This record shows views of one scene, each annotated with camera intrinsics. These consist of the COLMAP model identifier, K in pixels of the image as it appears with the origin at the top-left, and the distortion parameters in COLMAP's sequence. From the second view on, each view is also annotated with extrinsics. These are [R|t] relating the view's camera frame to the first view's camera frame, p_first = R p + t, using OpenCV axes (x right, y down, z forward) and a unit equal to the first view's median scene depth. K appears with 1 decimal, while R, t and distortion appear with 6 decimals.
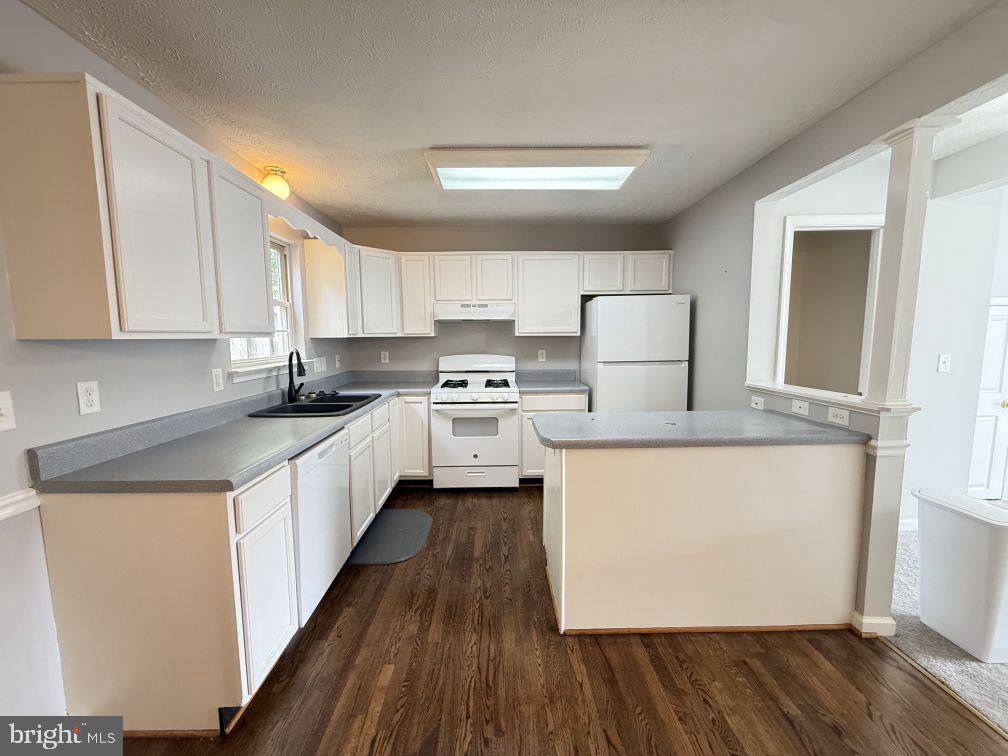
lens RADIAL K [[402.8, 0, 502.2], [0, 402.8, 376.8], [0, 0, 1]] dist [-0.000156, 0.000604]
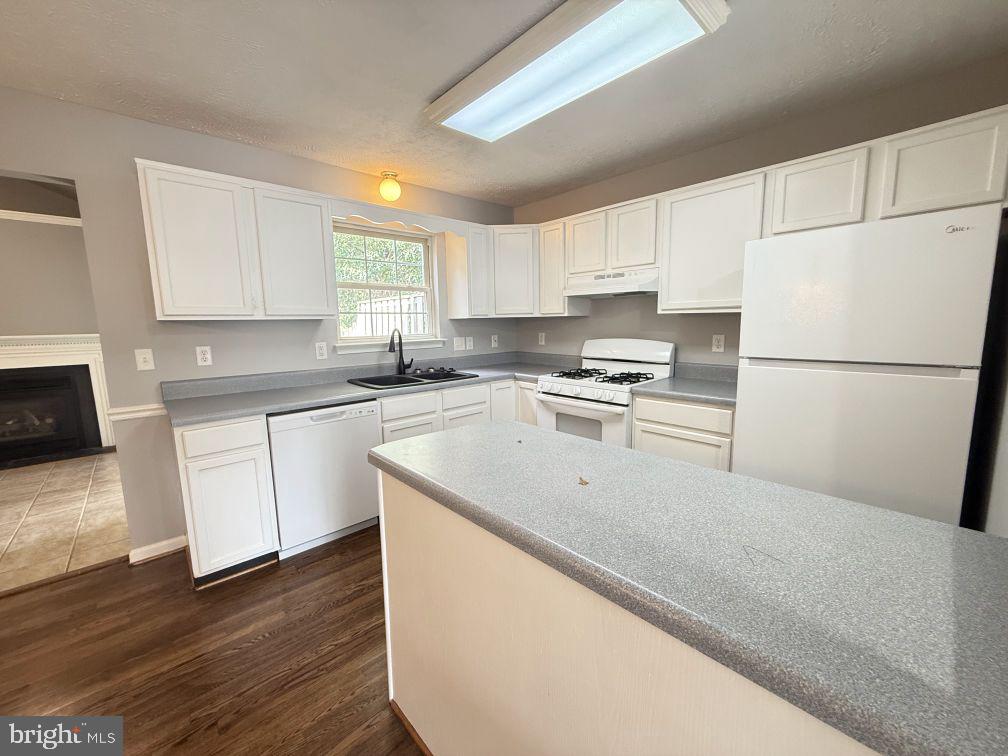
lens RADIAL K [[402.8, 0, 502.2], [0, 402.8, 376.8], [0, 0, 1]] dist [-0.000156, 0.000604]
pose [[0.660011, 0.099584, -0.744626, 0.482191], [-0.065484, 0.995029, 0.075030, -0.031952], [0.748396, -0.000760, 0.663251, 0.389364]]
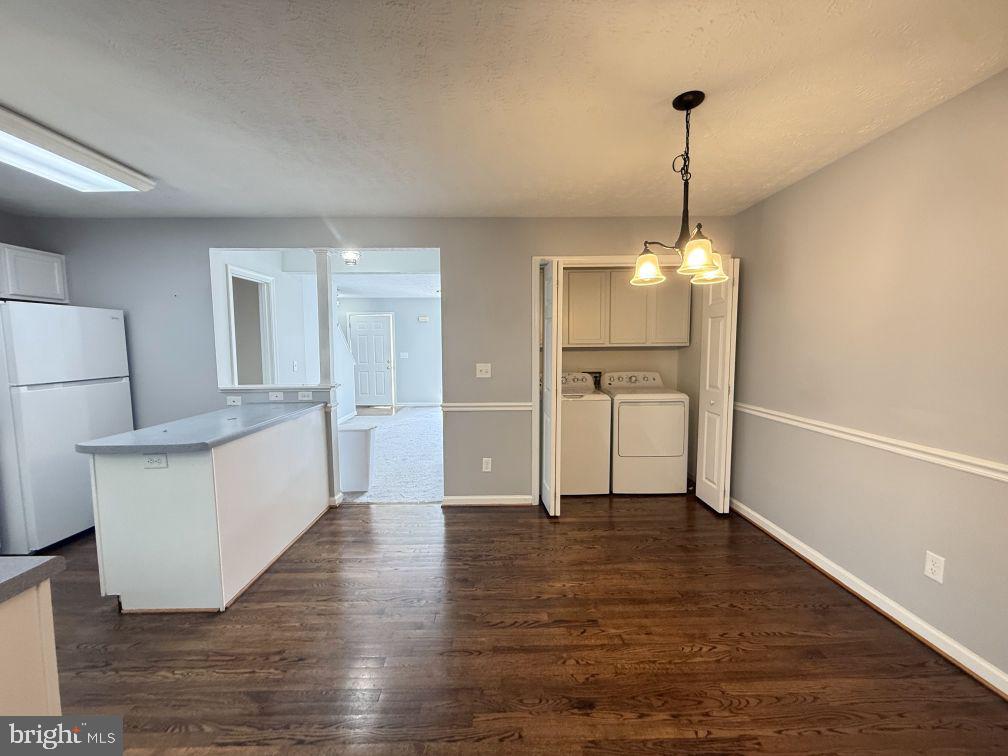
lens RADIAL K [[402.8, 0, 502.2], [0, 402.8, 376.8], [0, 0, 1]] dist [-0.000156, 0.000604]
pose [[0.001512, -0.069291, 0.997595, -0.568828], [0.107727, 0.991802, 0.068725, -0.008229], [-0.994179, 0.107364, 0.008964, 0.080053]]
